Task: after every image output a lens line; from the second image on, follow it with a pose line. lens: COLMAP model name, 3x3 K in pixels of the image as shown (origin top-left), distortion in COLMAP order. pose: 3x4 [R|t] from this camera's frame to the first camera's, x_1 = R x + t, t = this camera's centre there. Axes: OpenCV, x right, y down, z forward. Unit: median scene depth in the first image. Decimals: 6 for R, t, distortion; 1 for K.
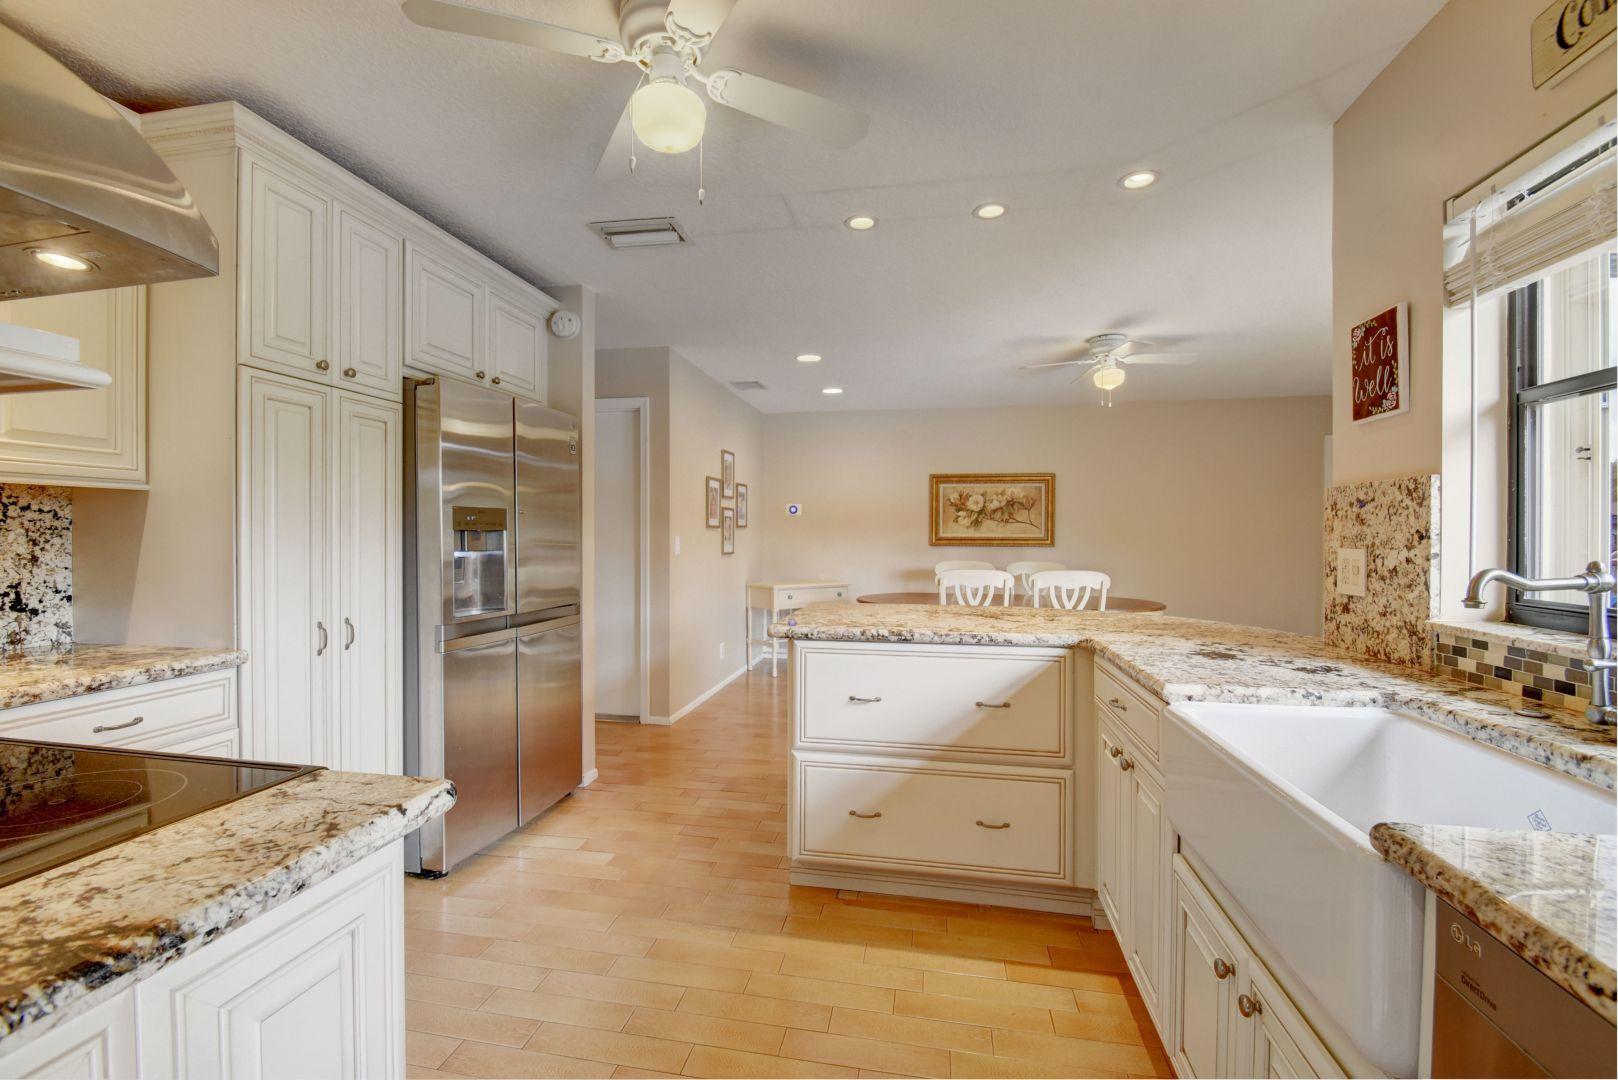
lens RADIAL K [[712.3, 0, 809.9], [0, 712.3, 544.2], [0, 0, 1]] dist [-0.003594, -0.006216]
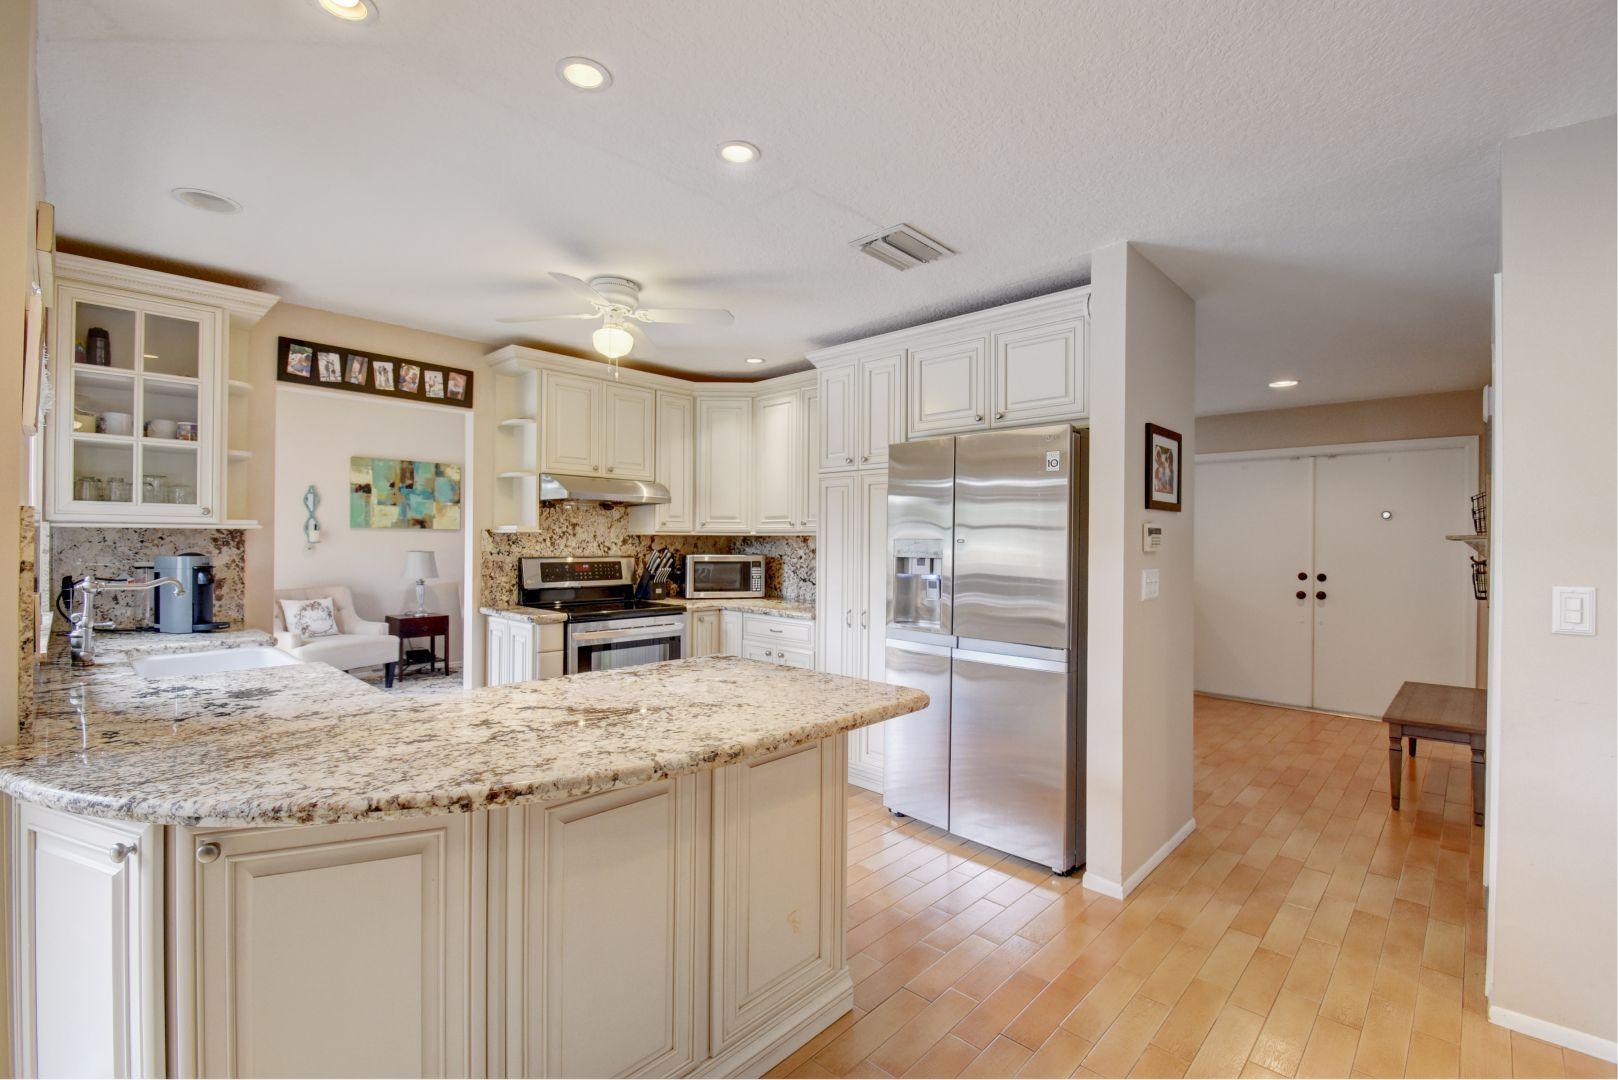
lens RADIAL K [[712.3, 0, 795.7], [0, 712.3, 539.8], [0, 0, 1]] dist [-0.003594, -0.006216]
pose [[-0.563686, -0.007305, -0.825957, 0.896619], [-0.020935, 0.999766, 0.005445, -0.070784], [0.825724, 0.020360, -0.563707, 2.030531]]
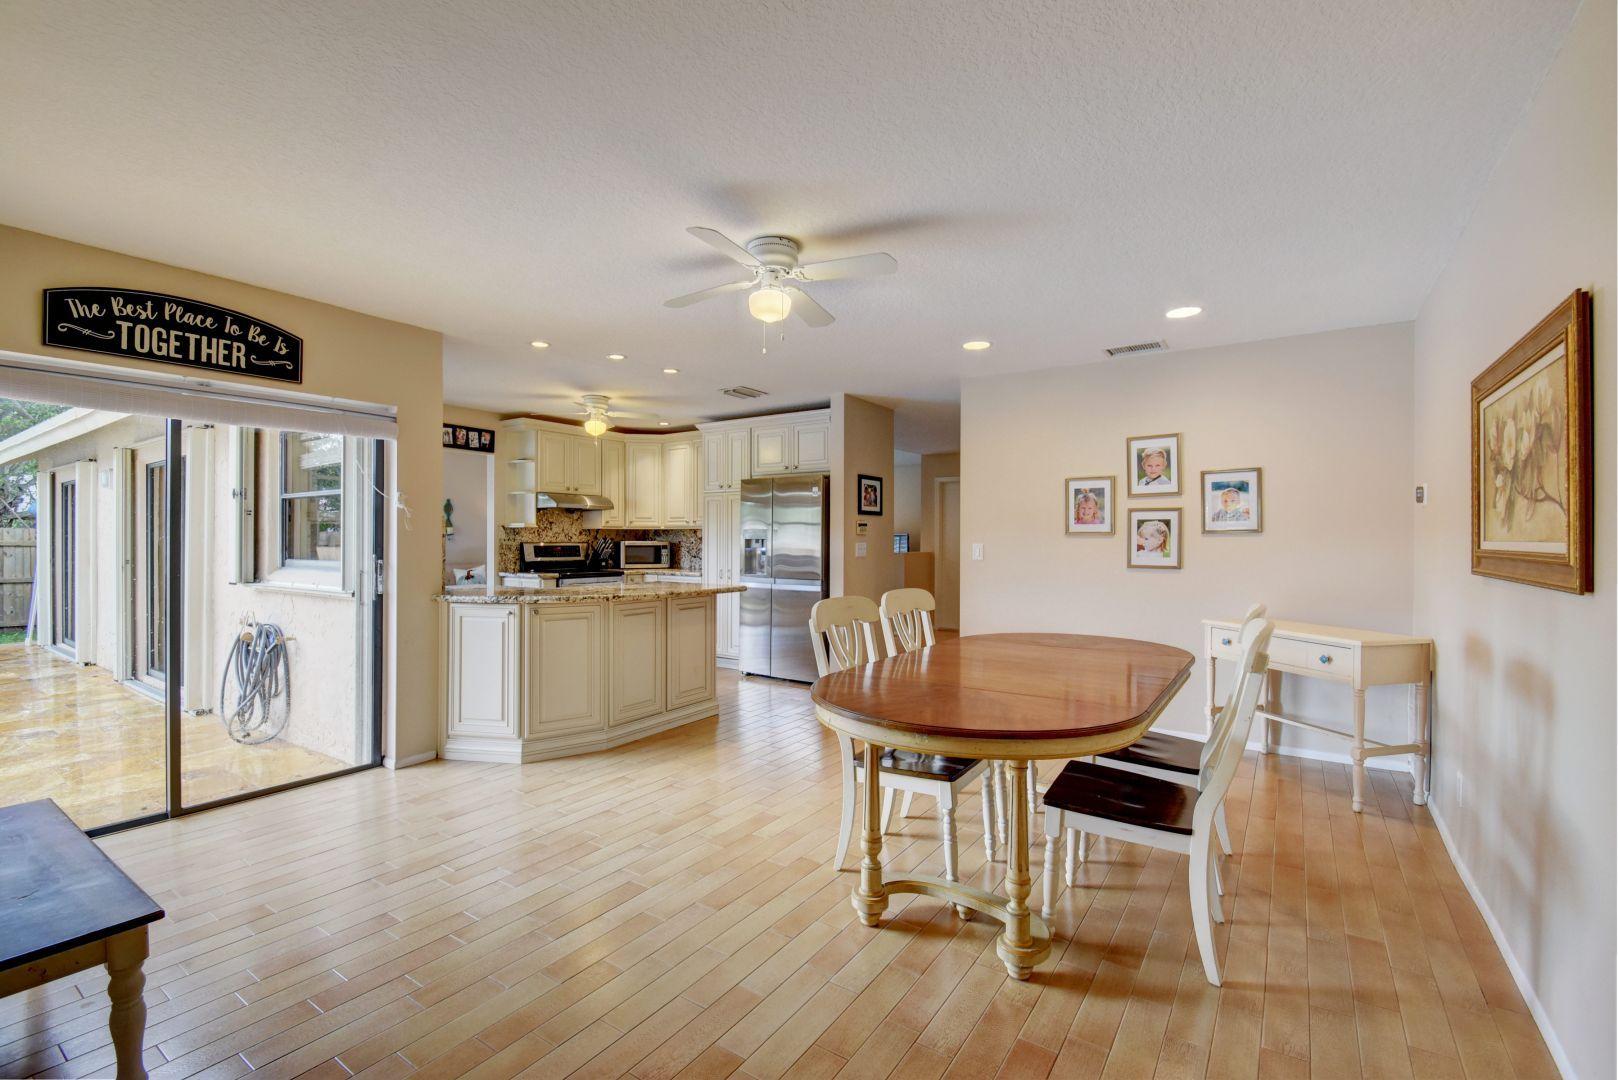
lens RADIAL K [[712.3, 0, 794.3], [0, 712.3, 534.1], [0, 0, 1]] dist [-0.003594, -0.006216]
pose [[-0.422952, -0.010079, -0.906096, 2.193648], [-0.016032, 0.999865, -0.003638, -0.040173], [0.906010, 0.012988, -0.423056, 2.842717]]
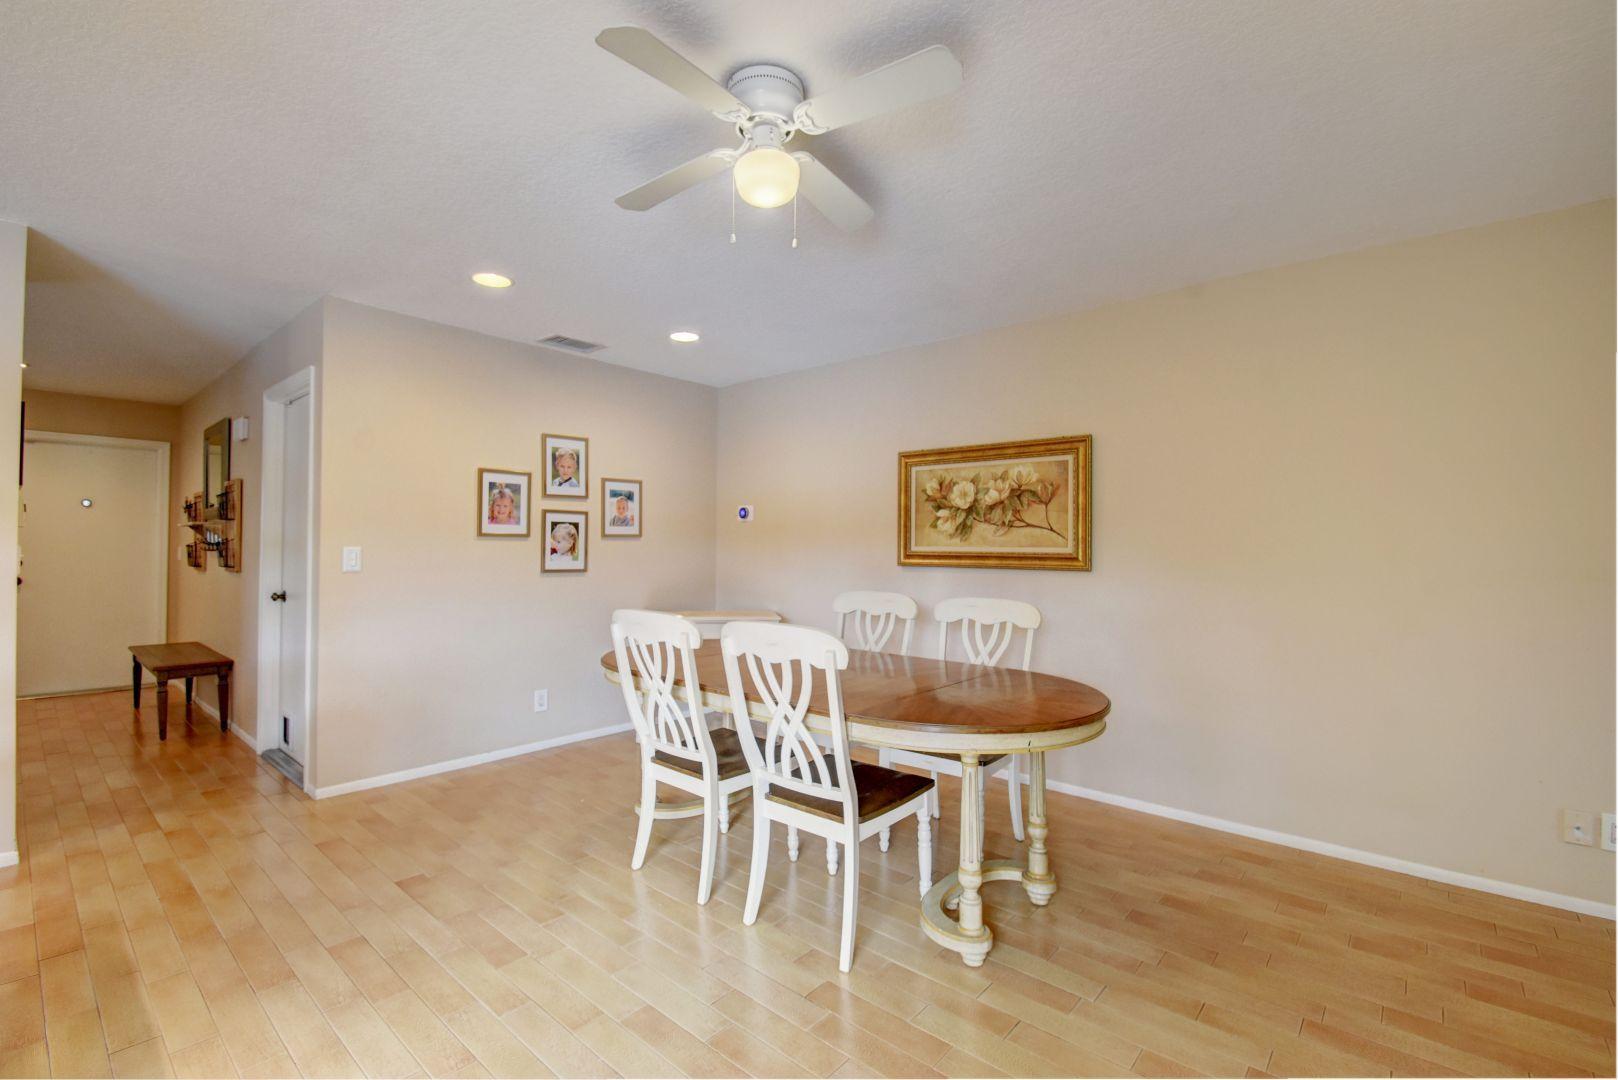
lens RADIAL K [[712.3, 0, 801.5], [0, 712.3, 542.6], [0, 0, 1]] dist [-0.003594, -0.006216]
pose [[0.854883, 0.000916, -0.518821, 1.434739], [-0.013013, 0.999722, -0.019677, -0.015875], [0.518658, 0.023573, 0.854657, 1.423115]]
